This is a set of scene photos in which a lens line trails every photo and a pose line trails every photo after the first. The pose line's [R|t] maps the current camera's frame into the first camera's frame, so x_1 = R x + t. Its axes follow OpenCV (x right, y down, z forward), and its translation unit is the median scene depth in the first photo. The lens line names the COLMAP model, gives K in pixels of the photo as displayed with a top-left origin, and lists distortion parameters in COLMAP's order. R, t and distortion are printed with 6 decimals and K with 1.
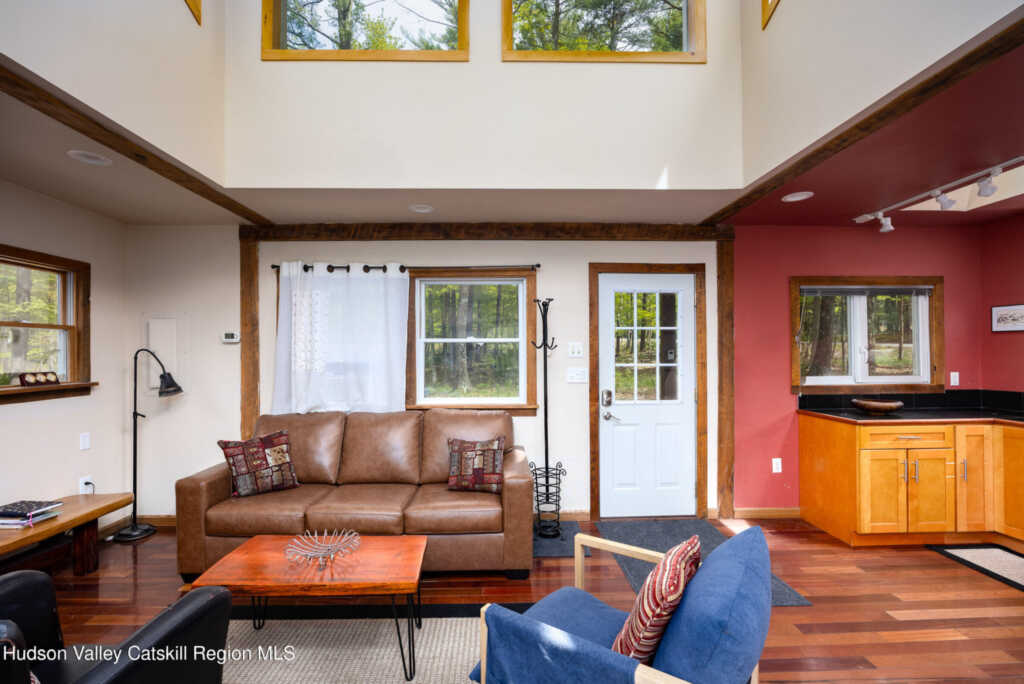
lens RADIAL K [[448.9, 0, 510.2], [0, 448.9, 351.1], [0, 0, 1]] dist [-0.000507, -0.000019]
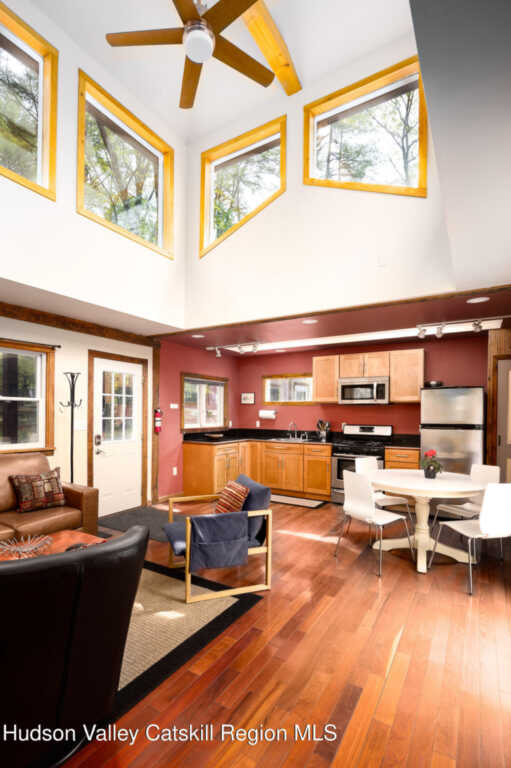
lens RADIAL K [[370.0, 0, 255.0], [0, 370.0, 414.0], [0, 0, 1]] dist [-0.000015, 0.000042]
pose [[0.542404, 0.006523, 0.840093, -0.597813], [-0.014017, 0.999901, 0.001287, 0.008275], [-0.840001, -0.012474, 0.542441, -0.137742]]
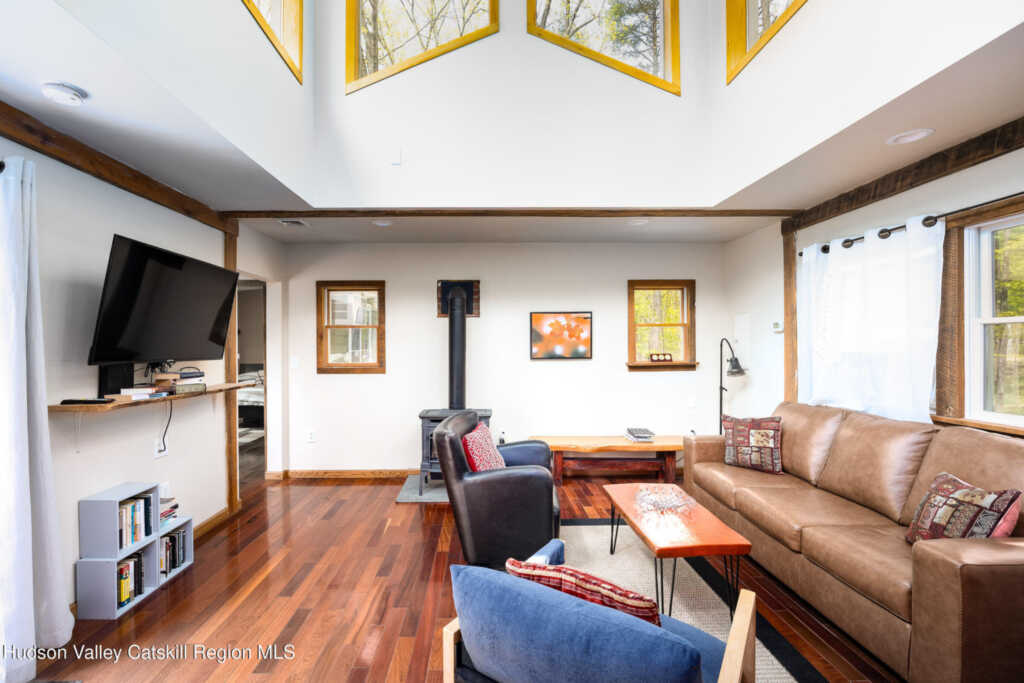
lens RADIAL K [[493.3, 0, 512.0], [0, 493.3, 341.5], [0, 0, 1]] dist [-0.000015, 0.000042]
pose [[-0.009710, -0.000513, -0.999953, 0.544462], [0.008428, 0.999964, -0.000595, -0.000088], [0.999917, -0.008433, -0.009706, 0.354269]]
